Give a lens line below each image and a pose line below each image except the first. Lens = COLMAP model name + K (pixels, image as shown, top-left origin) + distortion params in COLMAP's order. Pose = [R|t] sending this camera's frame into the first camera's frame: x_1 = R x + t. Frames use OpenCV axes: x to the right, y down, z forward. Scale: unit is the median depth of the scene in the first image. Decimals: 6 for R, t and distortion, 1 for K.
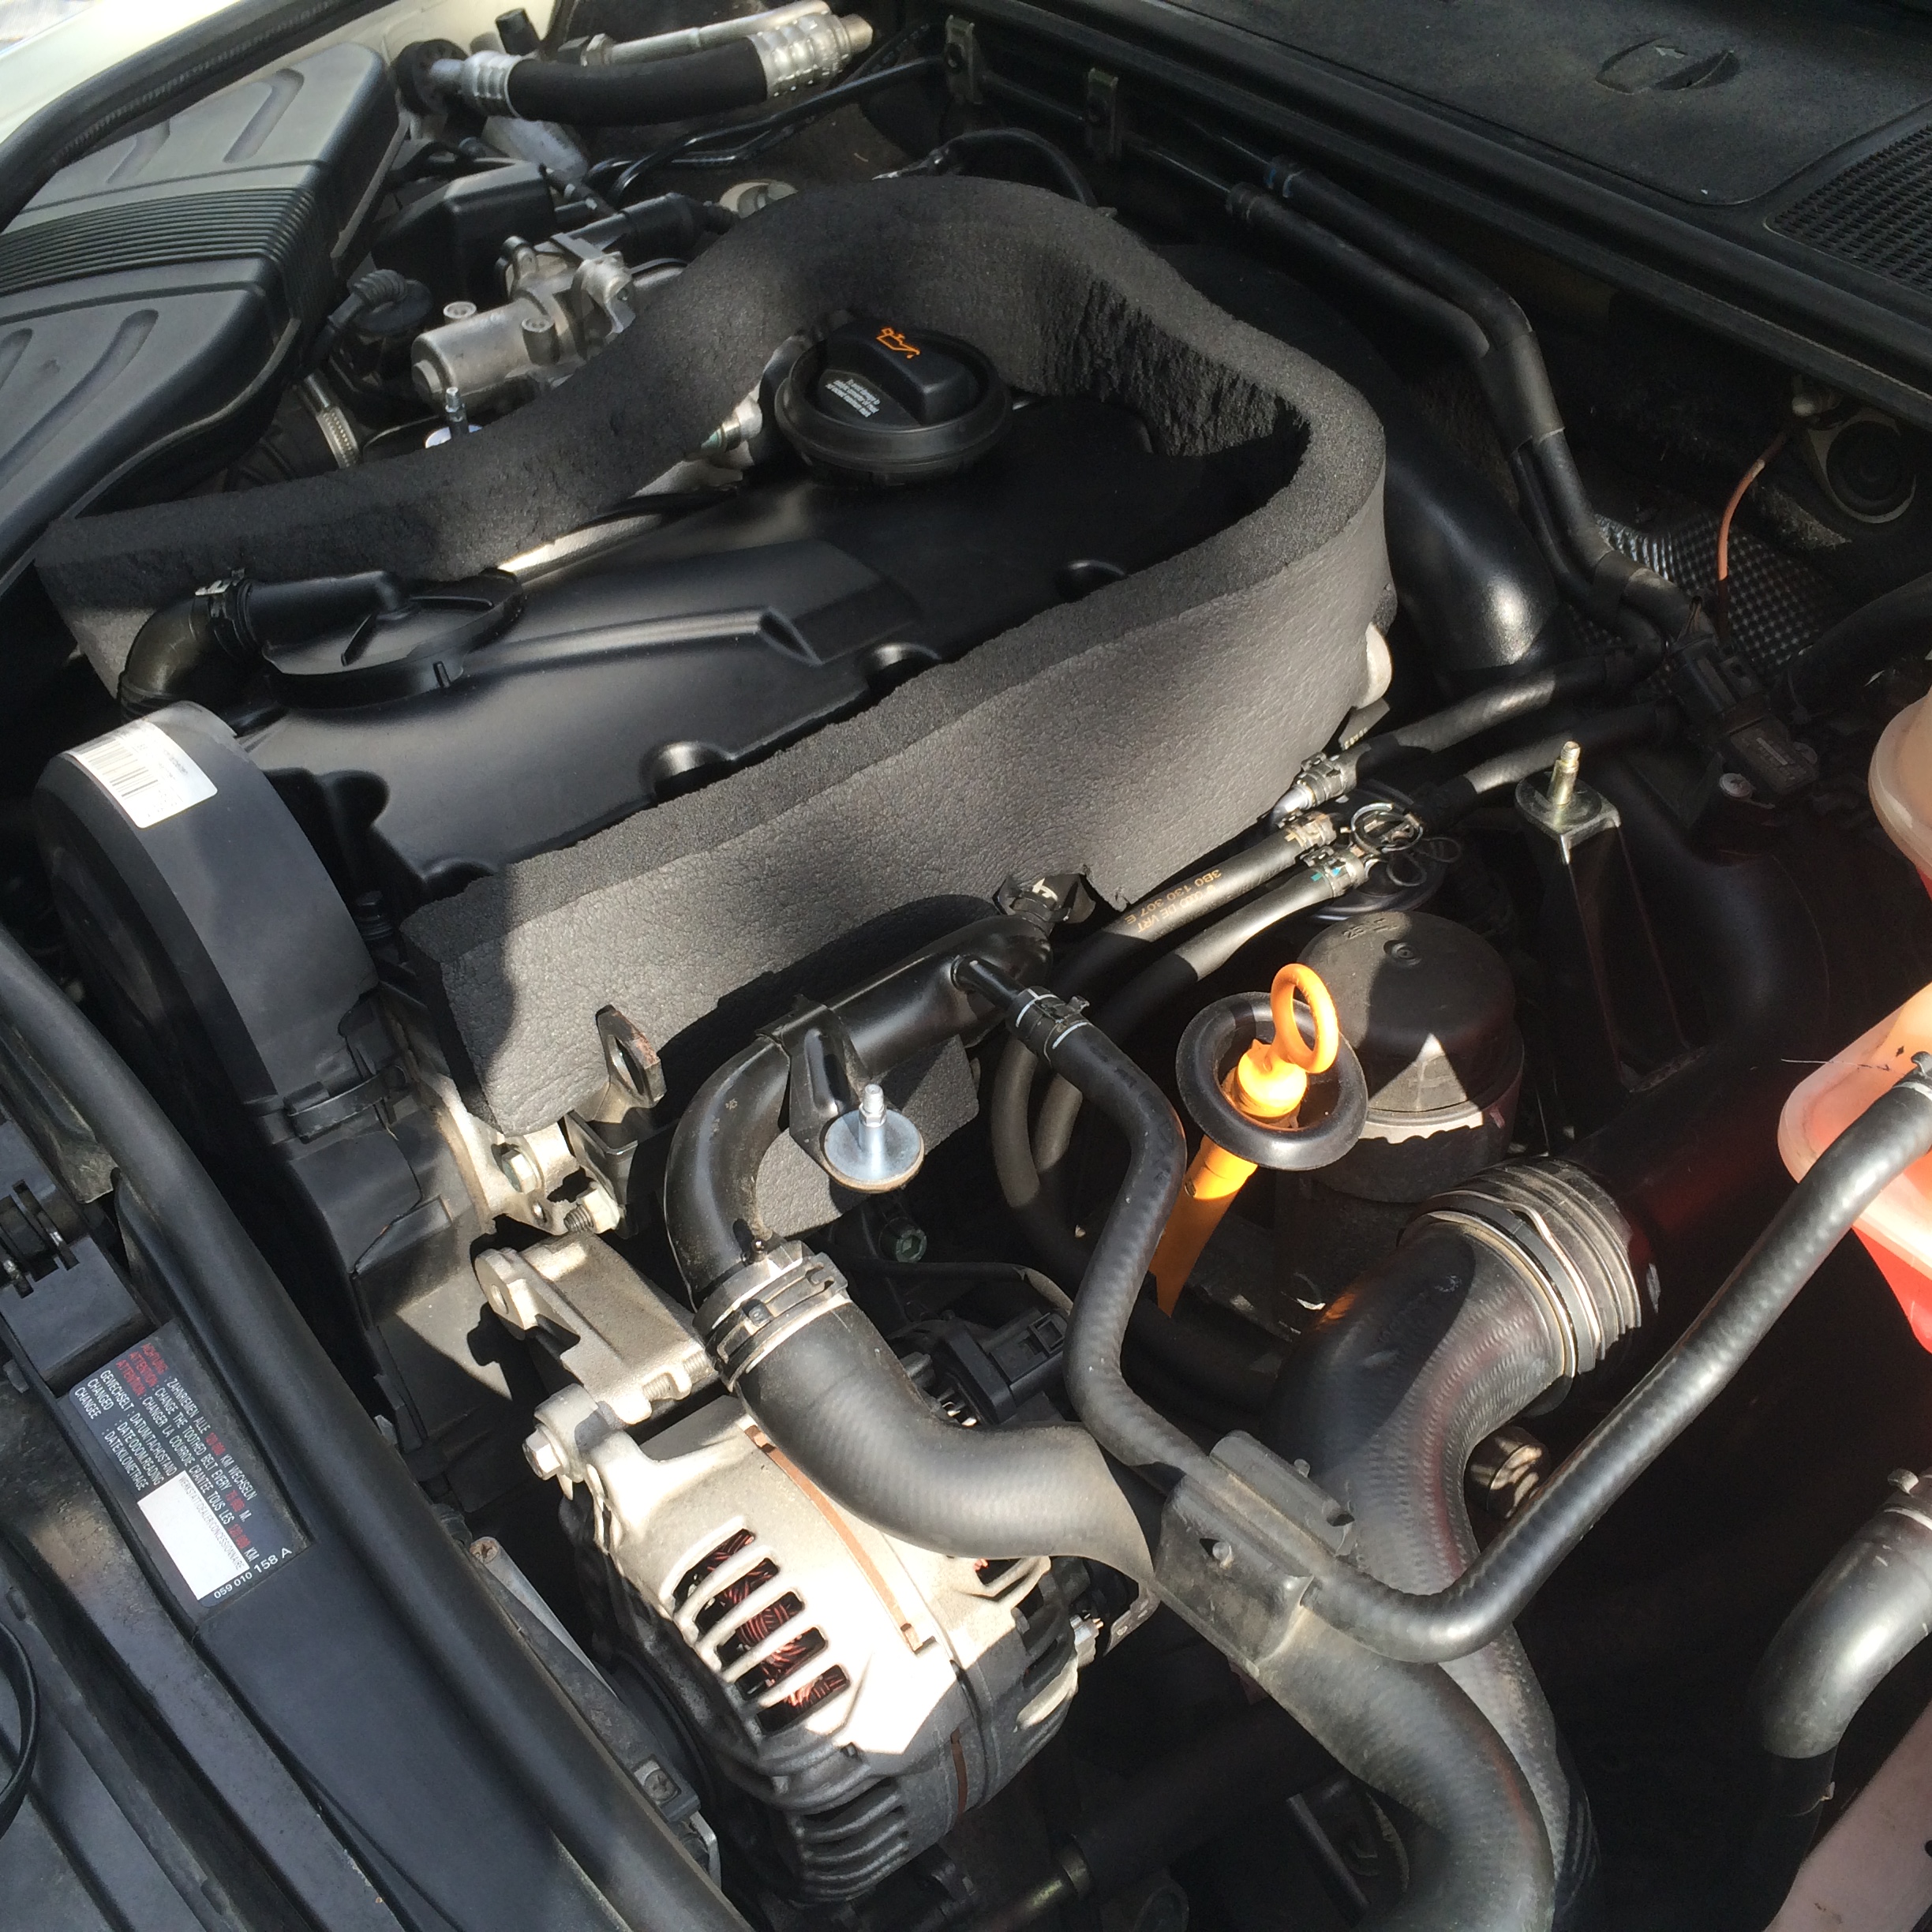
lens RADIAL K [[2186.5, 0, 989.5], [0, 2186.5, 928.5], [0, 0, 1]] dist [0.078675, -0.106650]
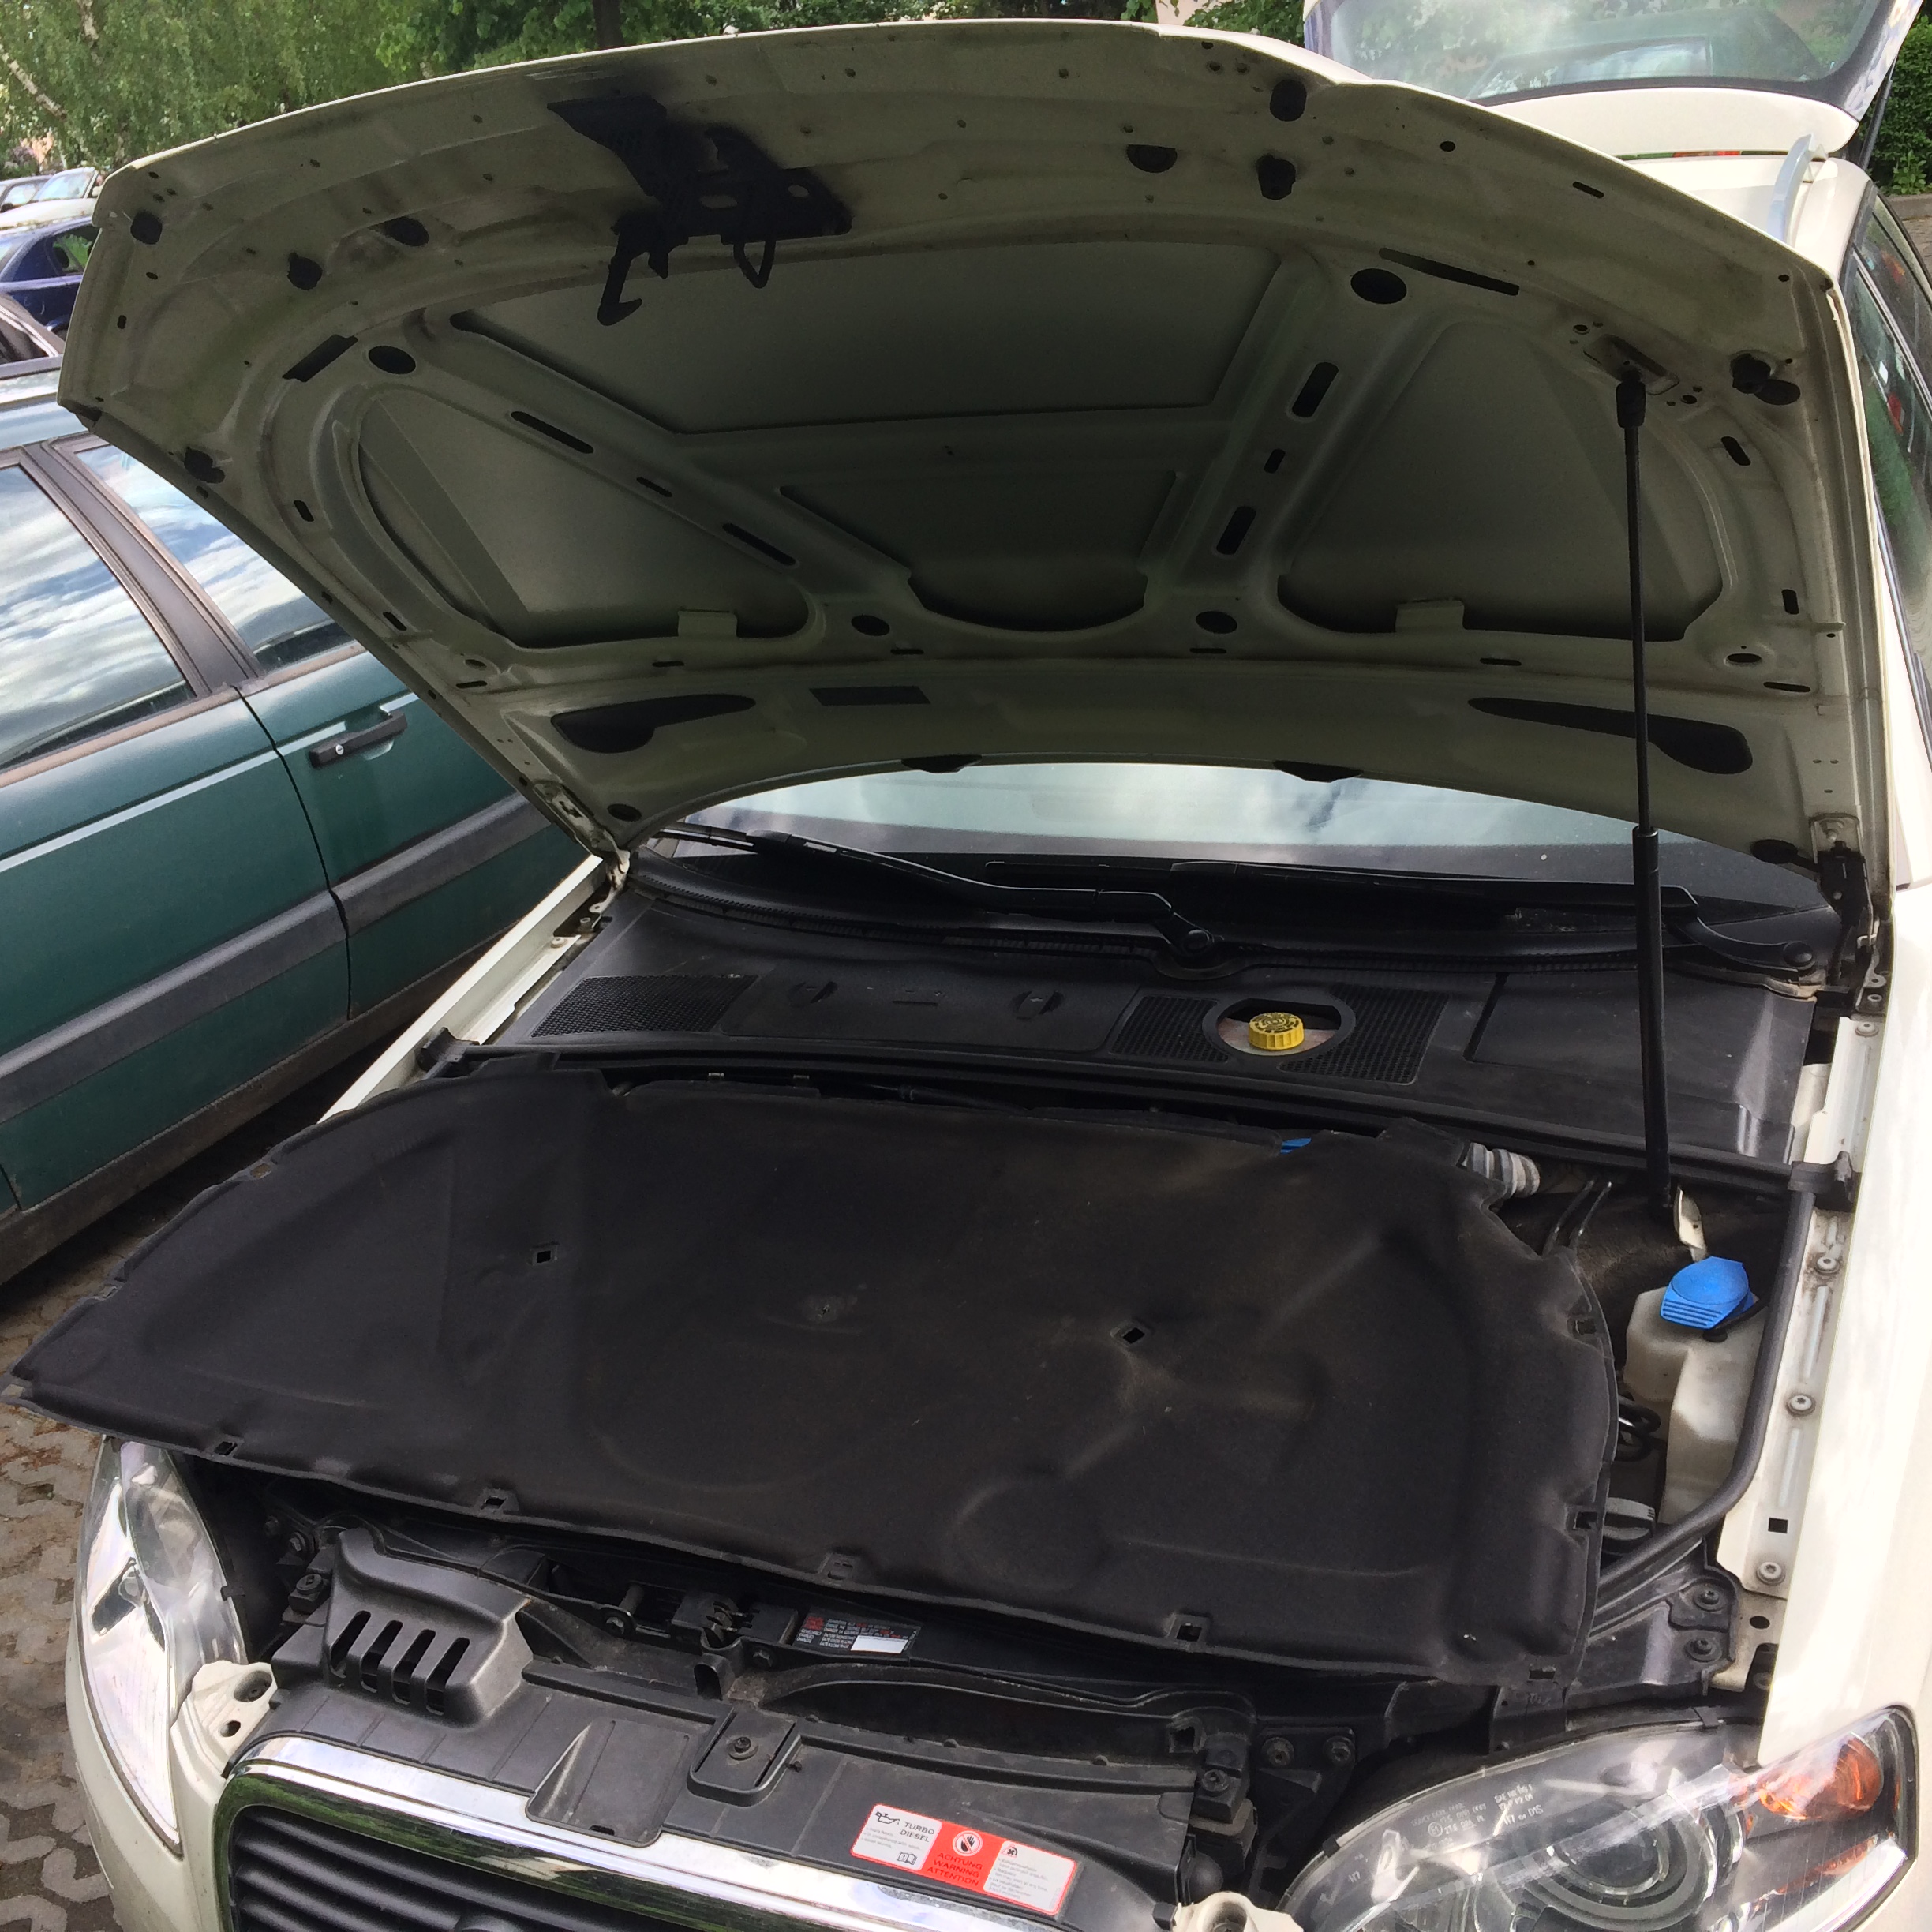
lens RADIAL K [[2186.5, 0, 989.5], [0, 2186.5, 928.5], [0, 0, 1]] dist [0.078675, -0.106650]
pose [[0.879675, -0.285153, 0.380603, -0.614618], [0.403689, 0.870798, -0.280618, 0.189563], [-0.251409, 0.400498, 0.881133, -1.114959]]
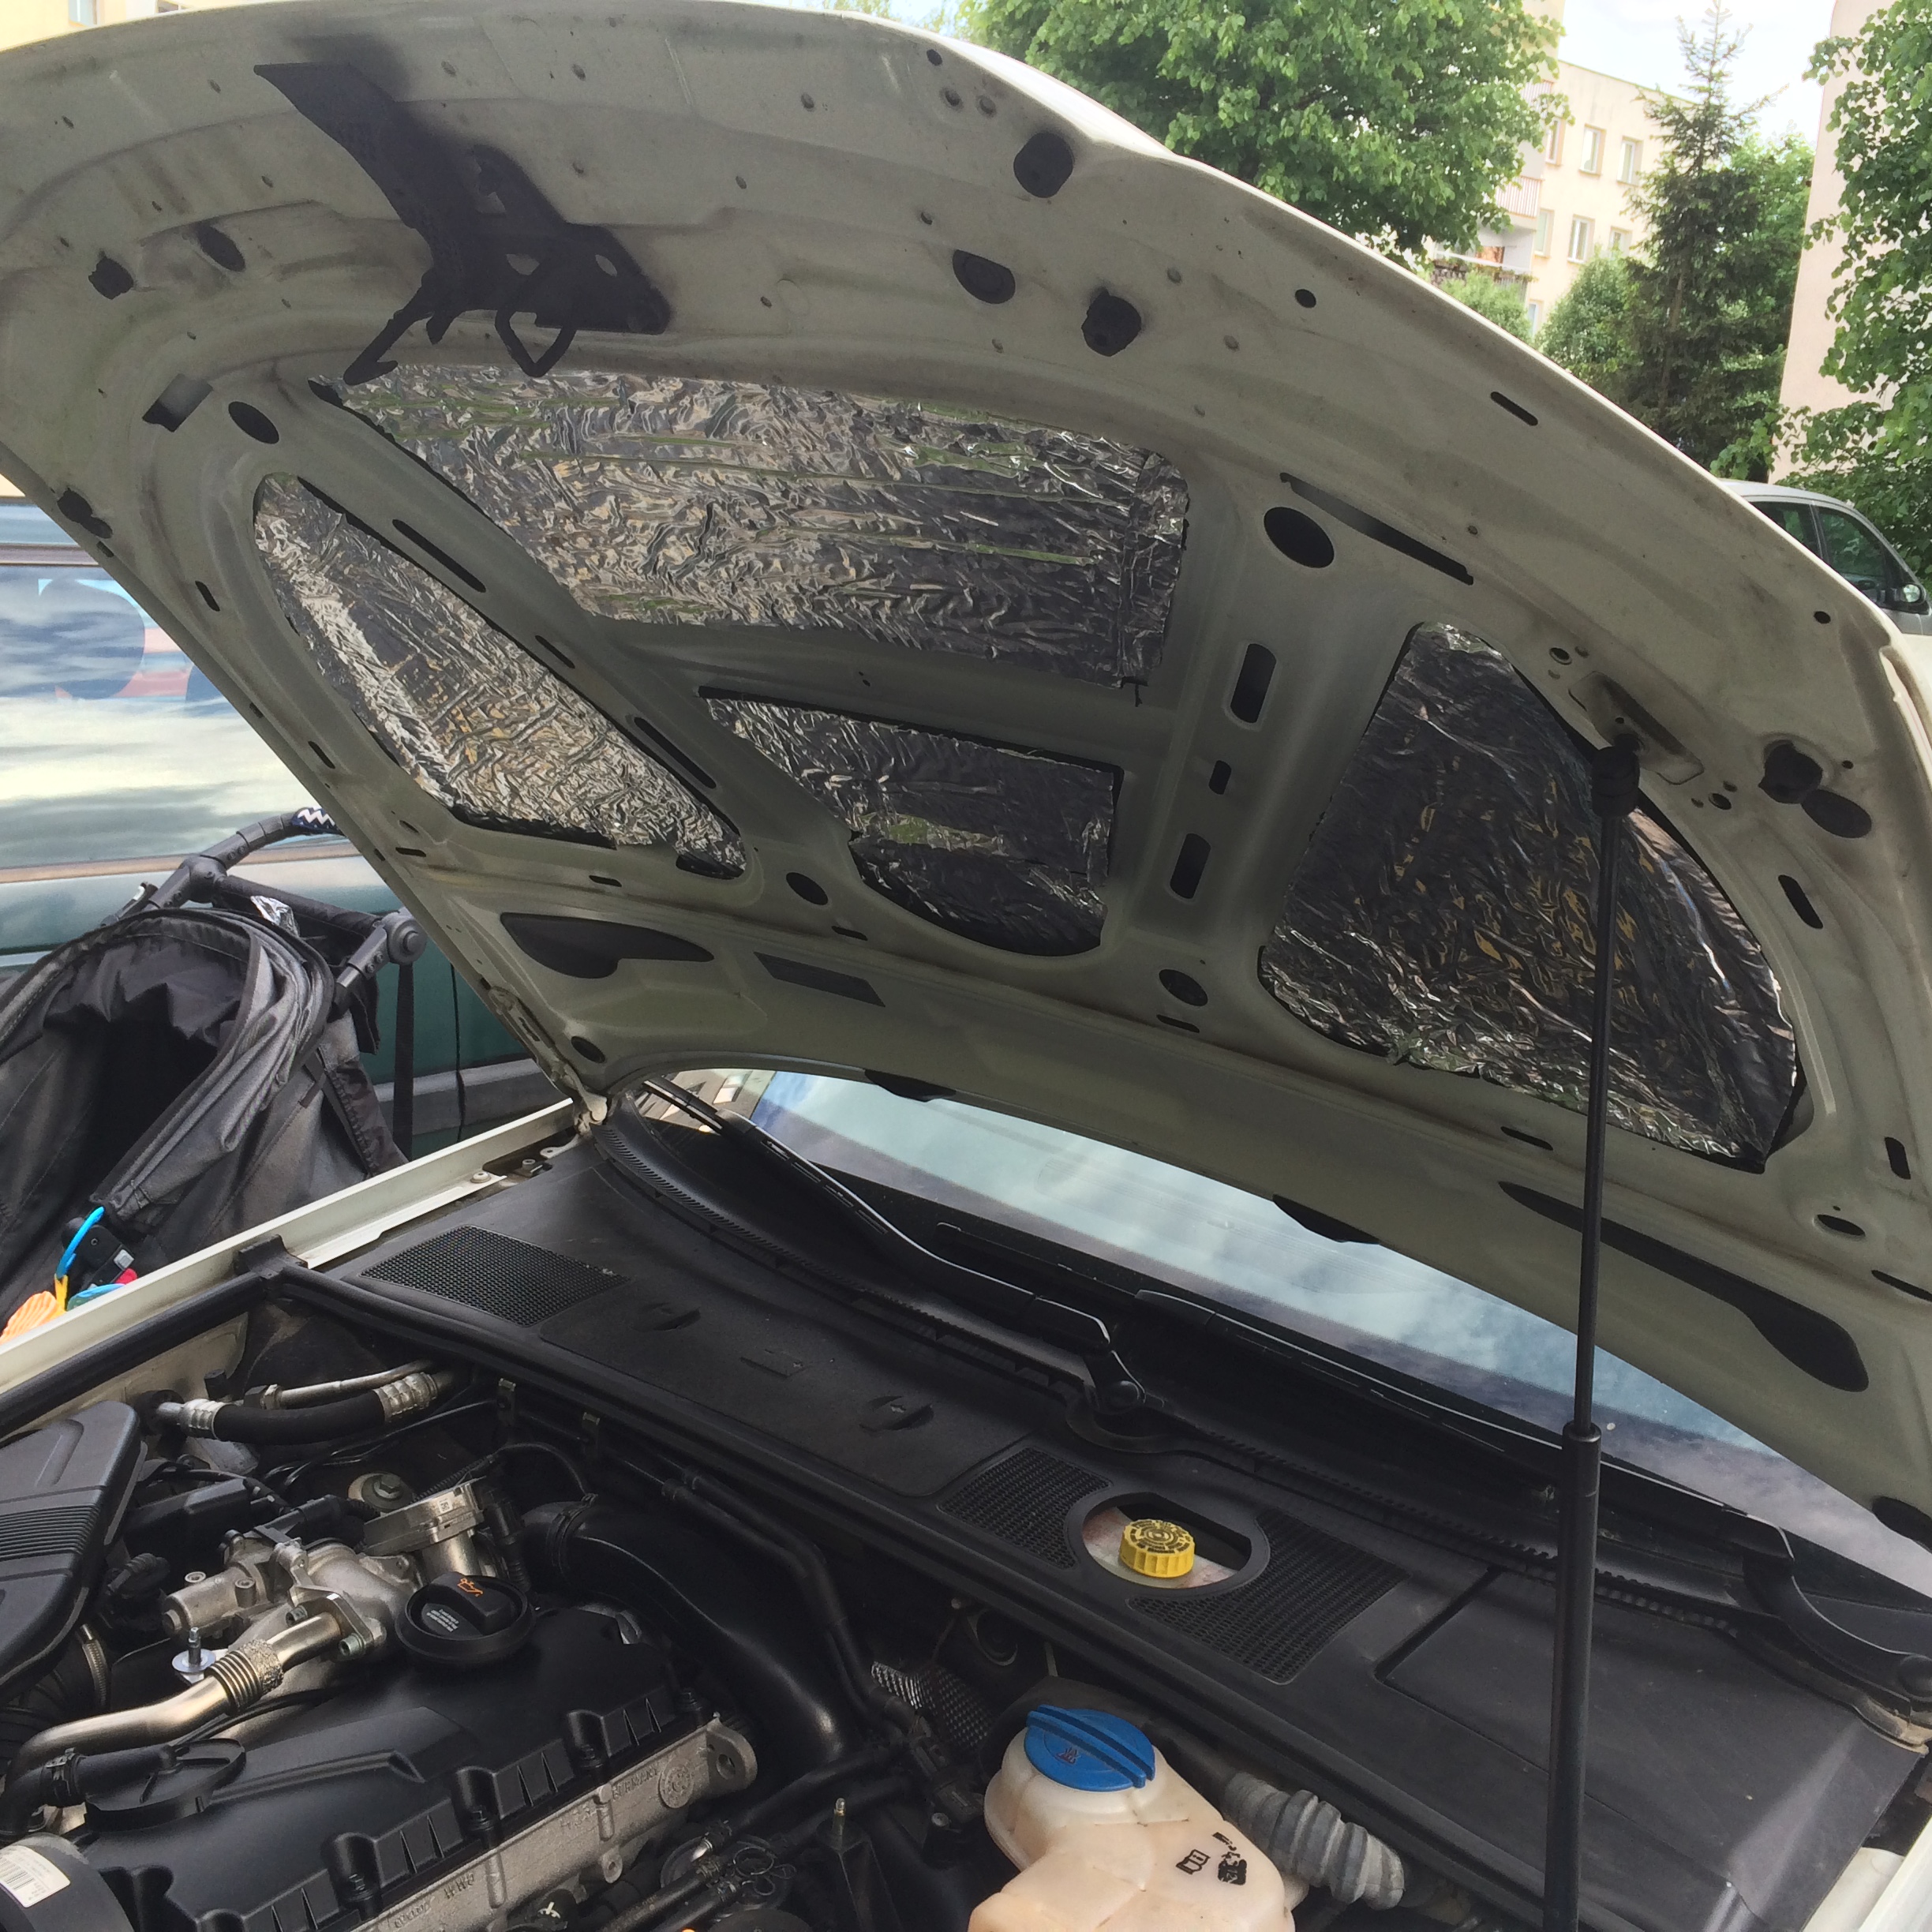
lens RADIAL K [[2186.5, 0, 989.5], [0, 2186.5, 928.5], [0, 0, 1]] dist [0.078675, -0.106650]
pose [[0.977053, 0.015696, 0.212419, -0.017535], [0.087357, 0.880017, -0.466840, 0.121826], [-0.194260, 0.474683, 0.858451, -0.790033]]
